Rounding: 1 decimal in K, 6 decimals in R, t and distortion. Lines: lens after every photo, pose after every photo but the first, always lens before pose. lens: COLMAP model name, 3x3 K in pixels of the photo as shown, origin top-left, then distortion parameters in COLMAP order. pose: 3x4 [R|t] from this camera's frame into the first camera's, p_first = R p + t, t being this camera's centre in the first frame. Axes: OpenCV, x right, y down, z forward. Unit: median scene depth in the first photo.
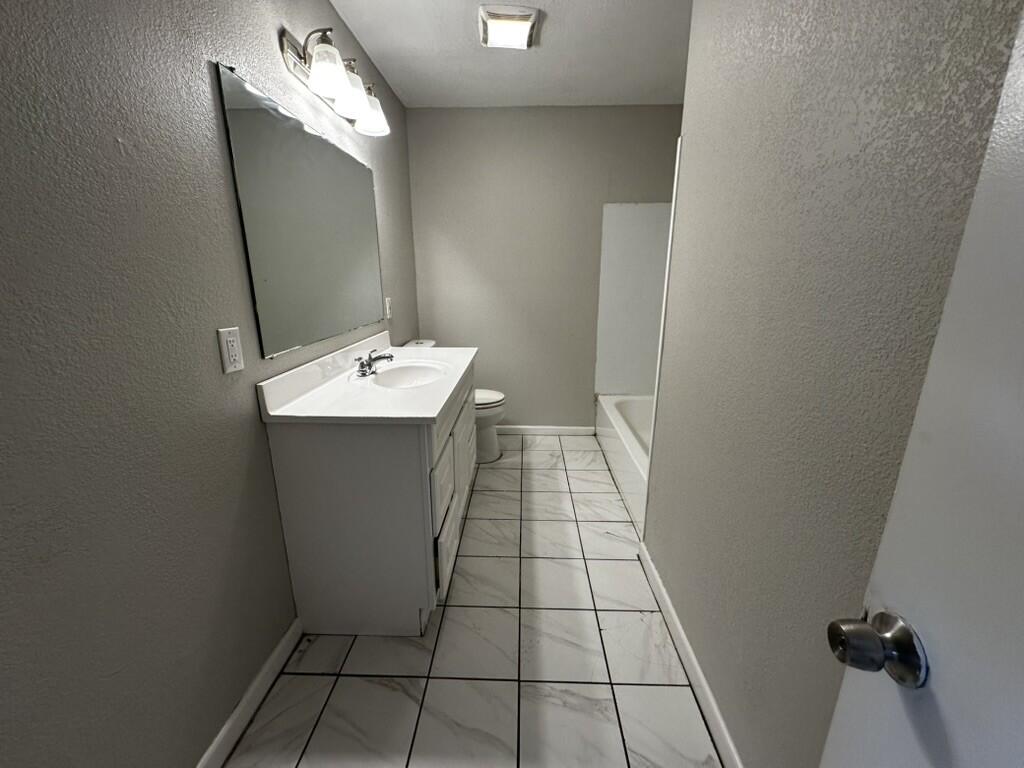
lens RADIAL K [[408.2, 0, 511.8], [0, 408.2, 384.4], [0, 0, 1]] dist [-0.000633, -0.000433]
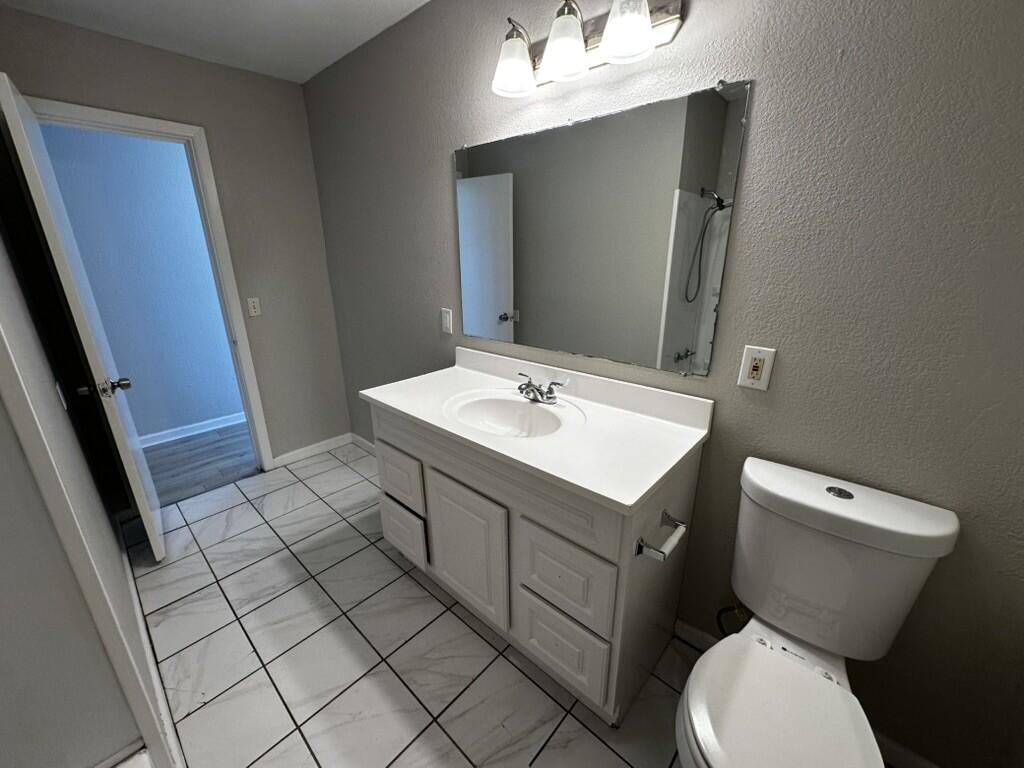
lens RADIAL K [[408.2, 0, 512.6], [0, 408.2, 384.6], [0, 0, 1]] dist [-0.000633, -0.000433]
pose [[-0.650279, 0.241626, -0.720246, 0.331908], [-0.180932, 0.871533, 0.455735, -0.481383], [0.737835, 0.426670, -0.523022, 1.542136]]
